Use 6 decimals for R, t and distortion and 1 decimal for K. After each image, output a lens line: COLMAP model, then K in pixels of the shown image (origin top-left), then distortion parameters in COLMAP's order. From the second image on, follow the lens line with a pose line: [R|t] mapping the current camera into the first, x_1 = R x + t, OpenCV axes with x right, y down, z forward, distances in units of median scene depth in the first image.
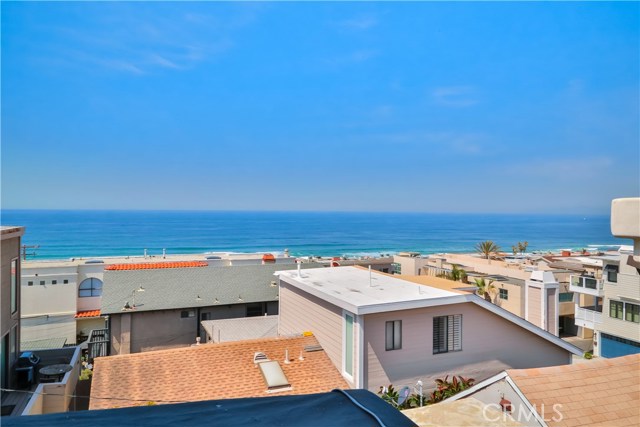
lens RADIAL K [[453.4, 0, 321.7], [0, 453.4, 203.2], [0, 0, 1]] dist [0.010560, 0.005738]
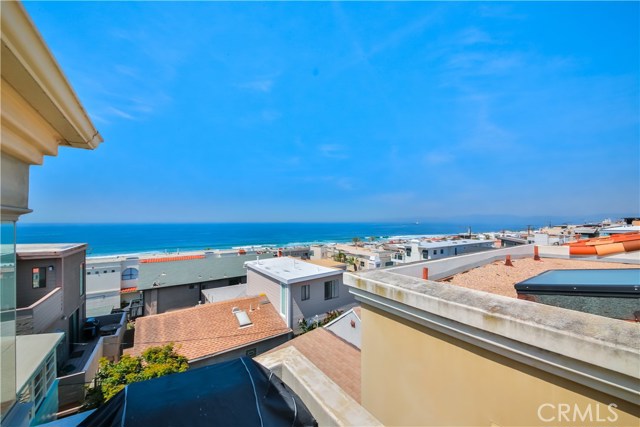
lens RADIAL K [[239.1, 0, 329.2], [0, 239.1, 208.8], [0, 0, 1]] dist [0.000842, -0.007697]
pose [[0.973458, -0.000839, 0.228864, 0.012036], [0.008352, 0.999457, -0.031862, -0.035154], [-0.228713, 0.032928, 0.972937, -0.055312]]
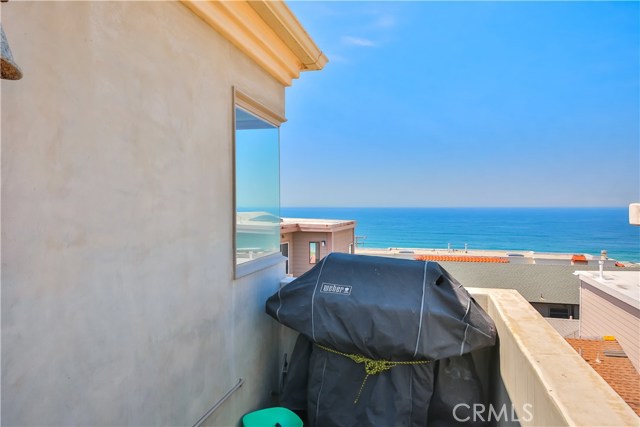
lens RADIAL K [[459.2, 0, 320.0], [0, 459.2, 213.5], [0, 0, 1]] dist [0.034149, 0.001198]
pose [[0.792919, 0.006481, -0.609293, 0.069514], [0.011101, 0.999624, 0.025079, -0.002852], [0.609226, -0.026649, 0.792549, -0.111579]]
